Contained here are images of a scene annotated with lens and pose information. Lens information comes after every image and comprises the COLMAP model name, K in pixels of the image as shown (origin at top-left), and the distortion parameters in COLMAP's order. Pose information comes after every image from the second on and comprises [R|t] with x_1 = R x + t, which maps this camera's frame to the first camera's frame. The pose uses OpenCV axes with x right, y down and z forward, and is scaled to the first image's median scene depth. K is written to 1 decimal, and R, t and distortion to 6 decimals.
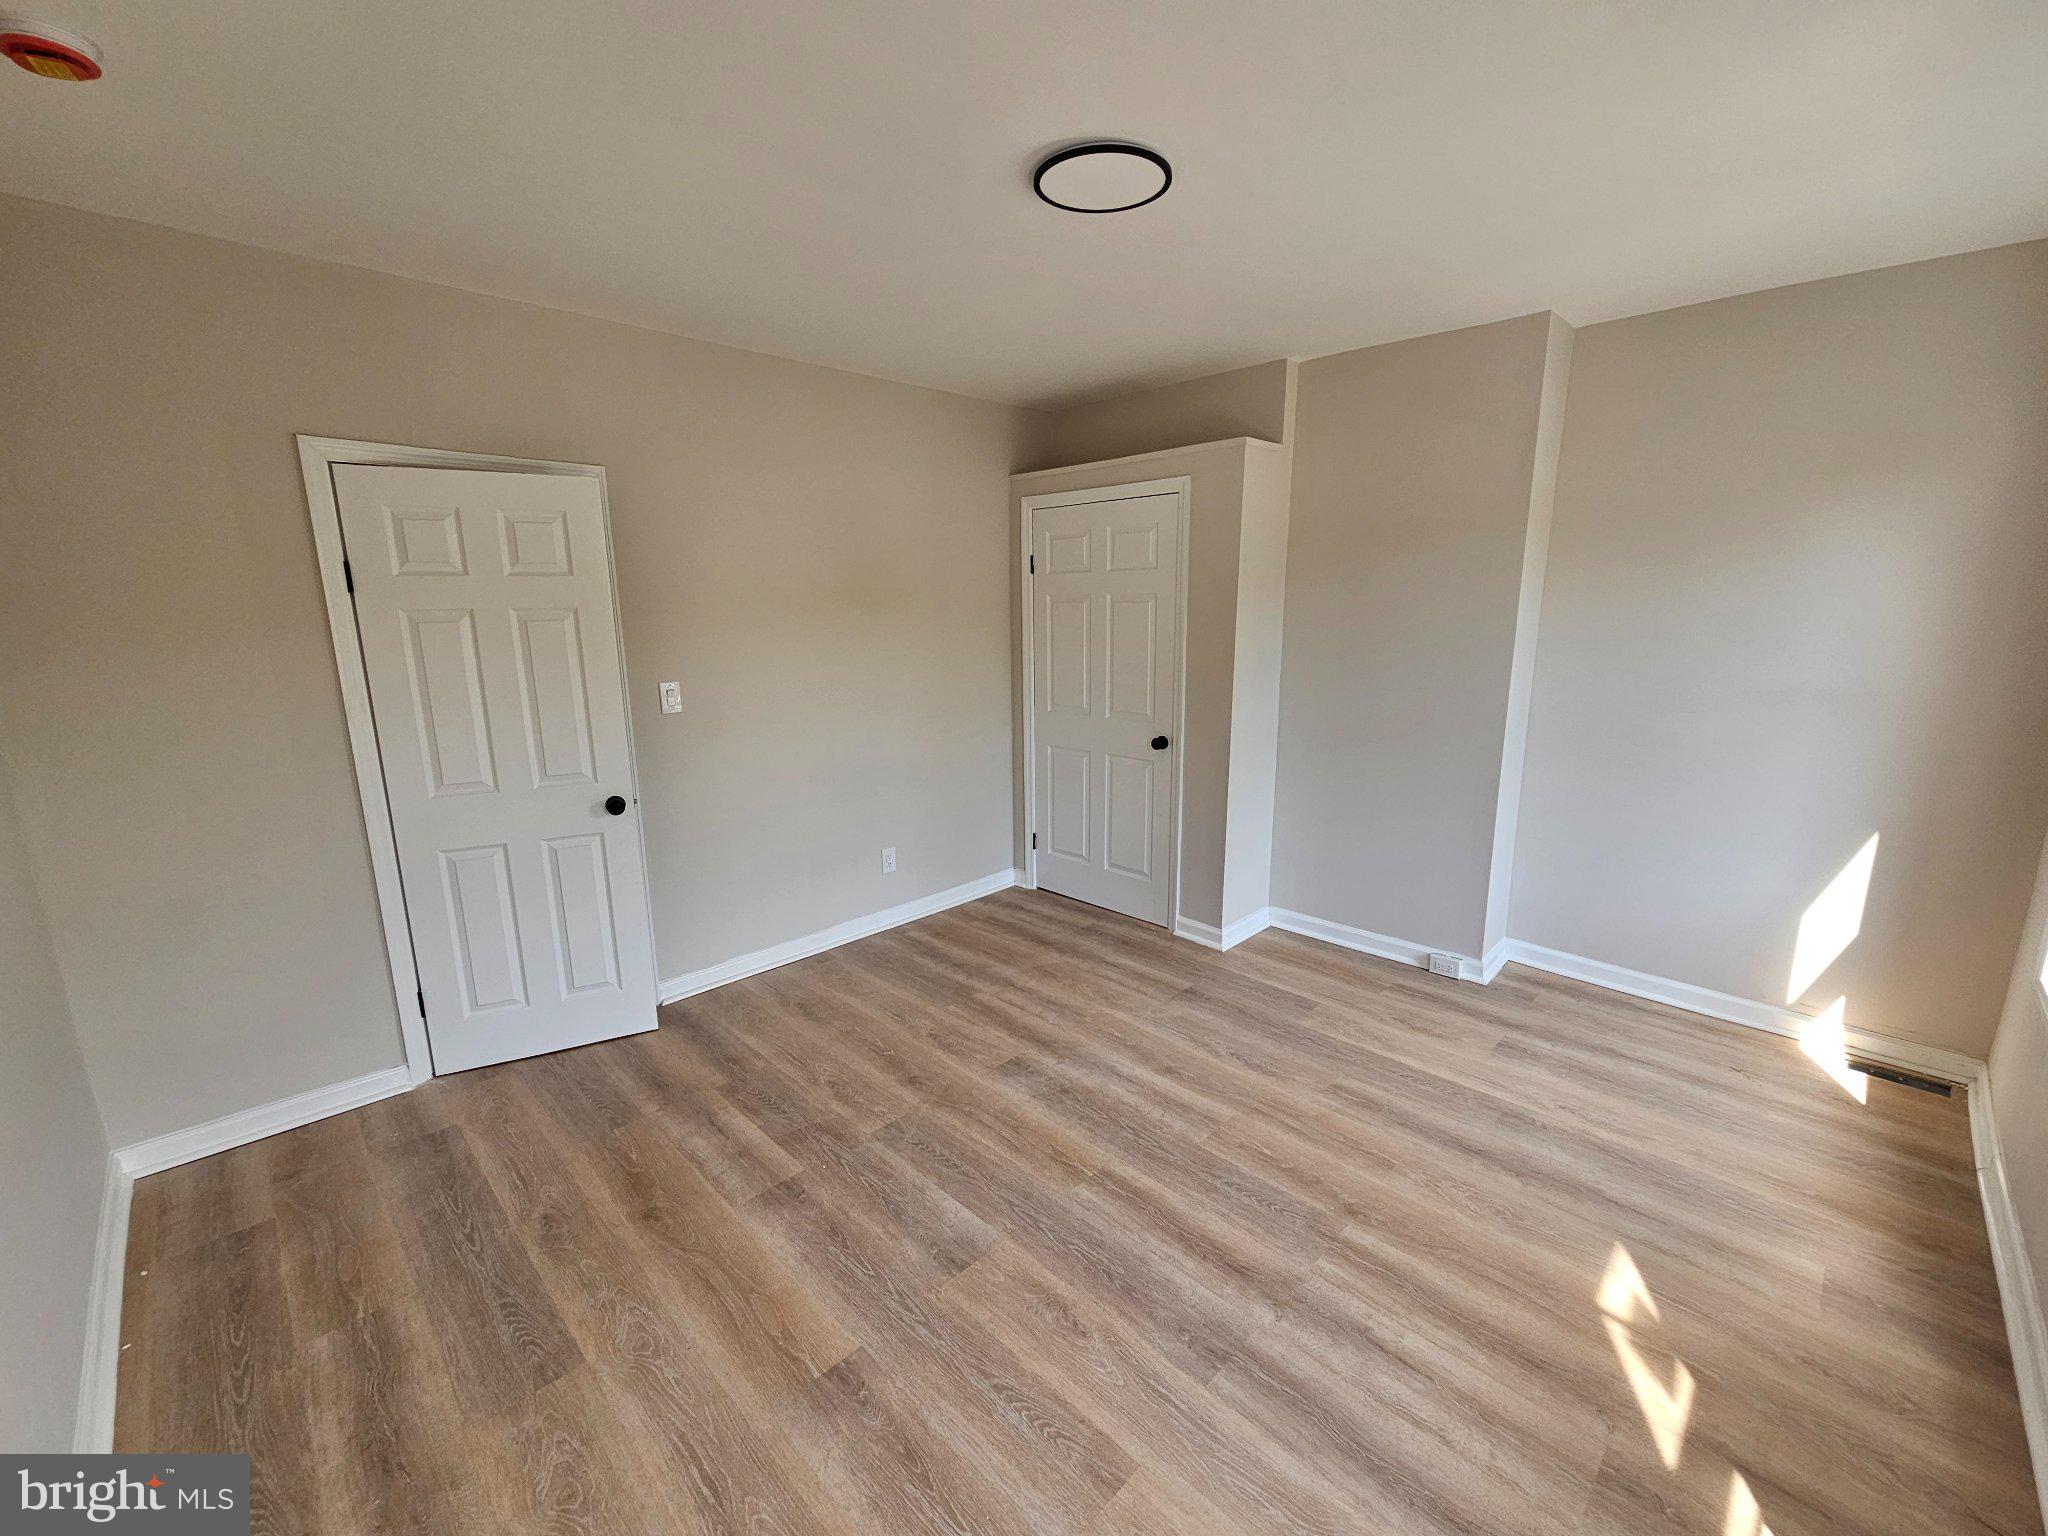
lens RADIAL K [[823.9, 0, 1044.3], [0, 823.9, 776.1], [0, 0, 1]] dist [-0.000271, -0.000048]
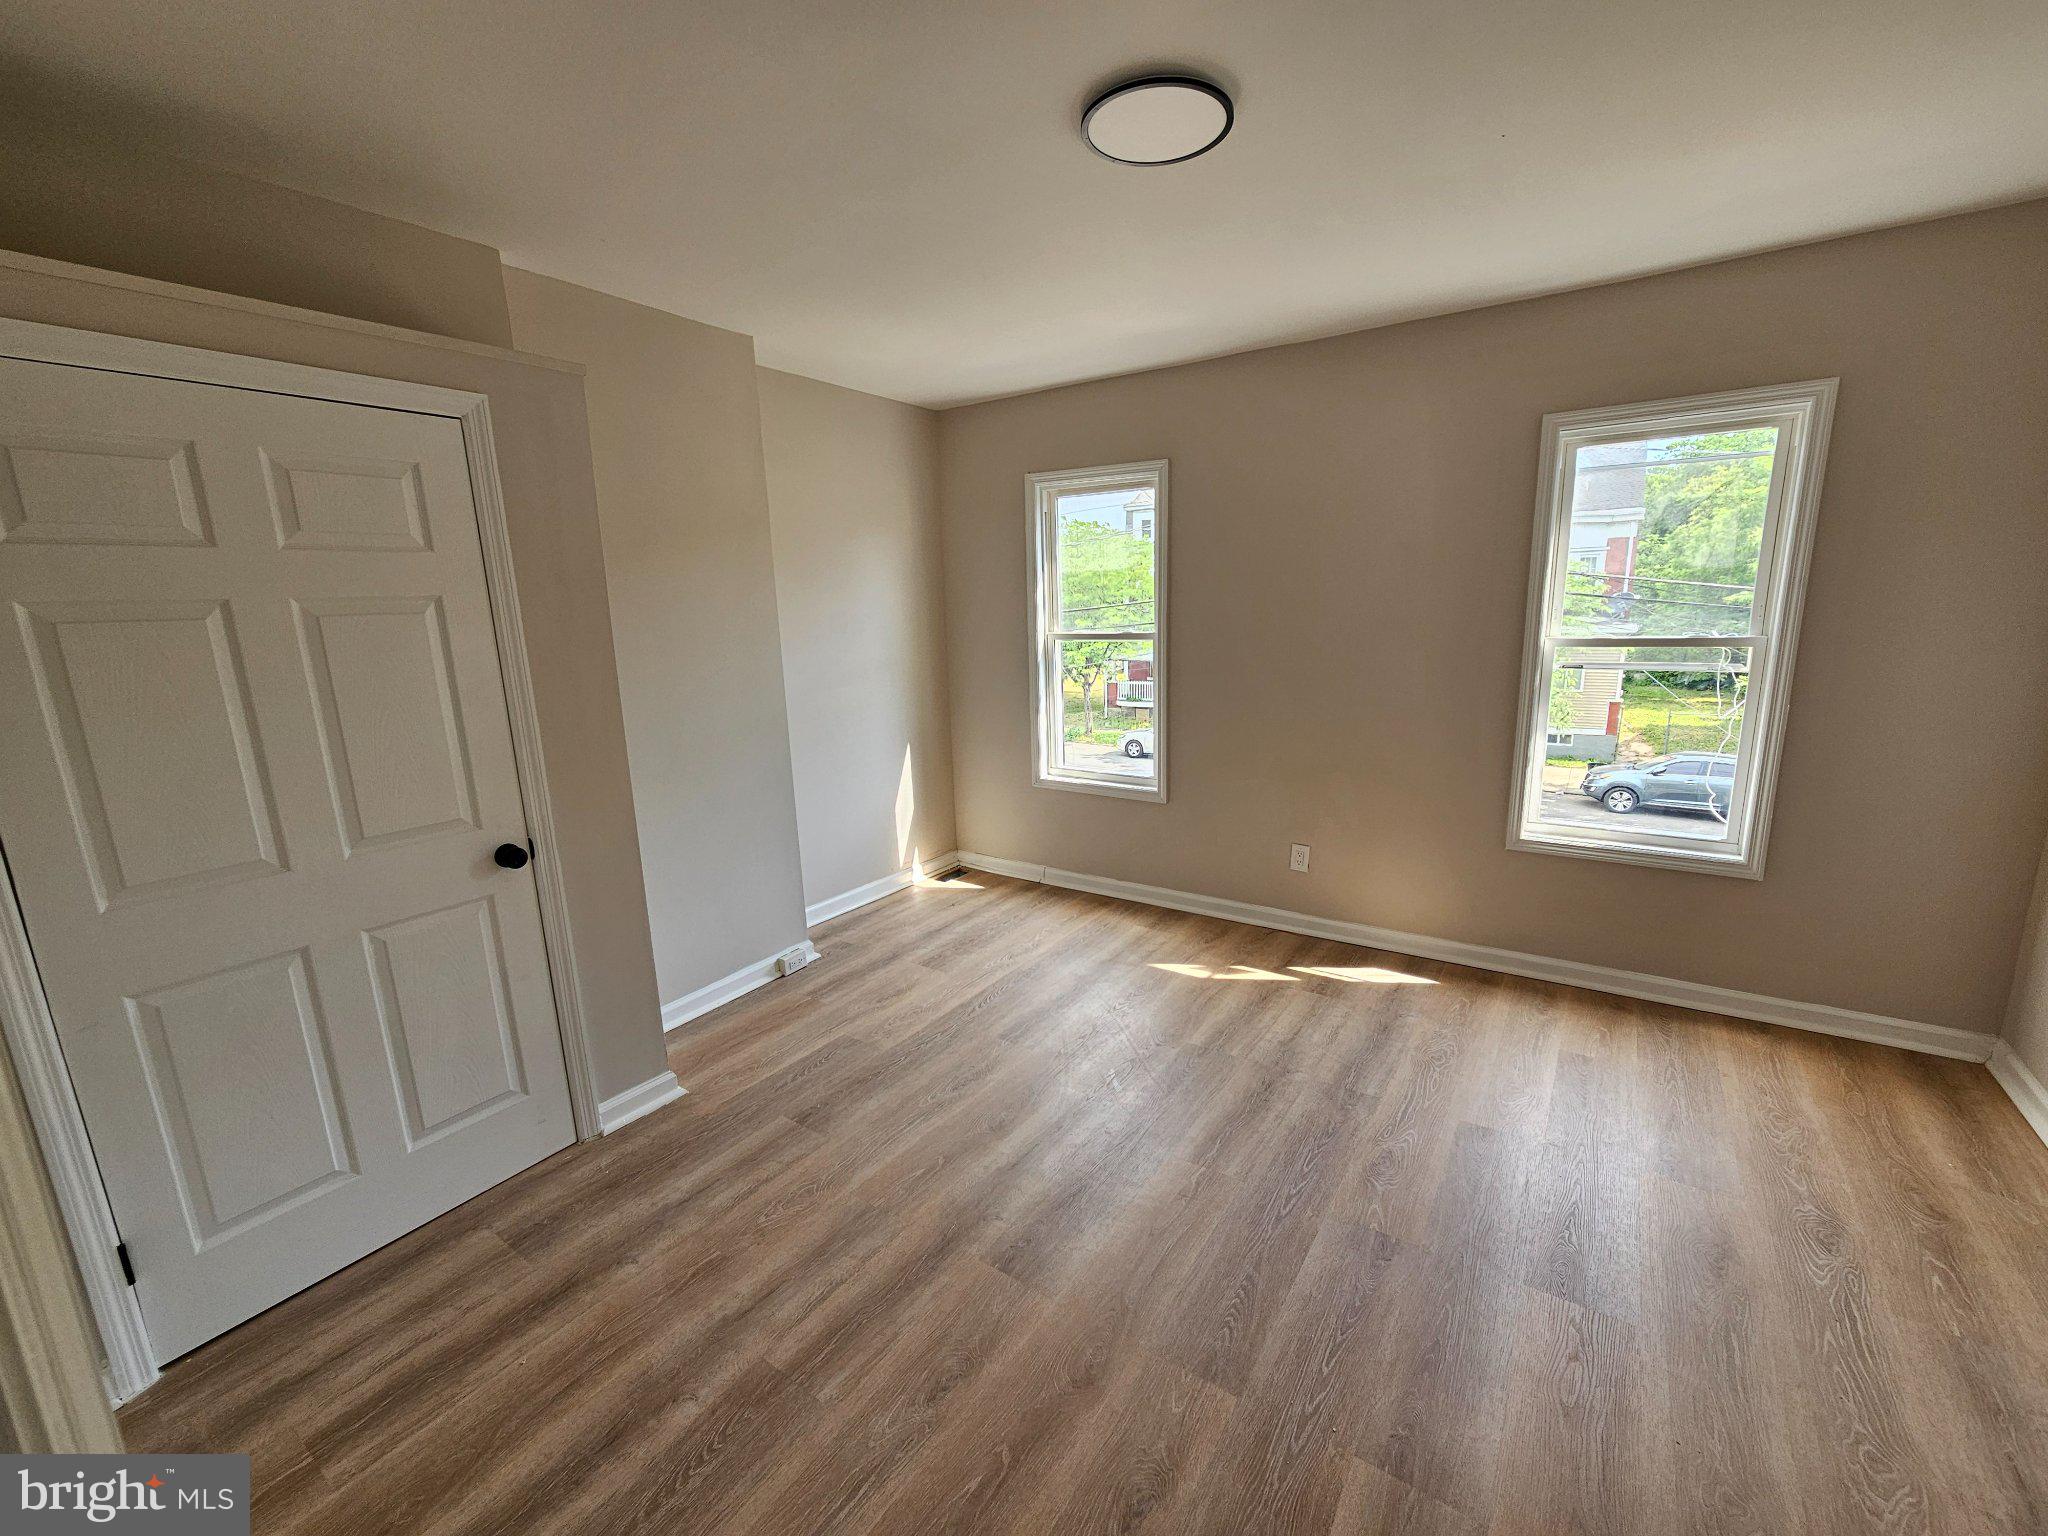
lens RADIAL K [[823.9, 0, 1039.7], [0, 823.9, 771.0], [0, 0, 1]] dist [-0.000271, -0.000048]
pose [[-0.150207, -0.191742, 0.969883, -0.537190], [0.239230, 0.944810, 0.223835, -0.157948], [-0.959274, 0.265647, -0.096046, 0.803094]]
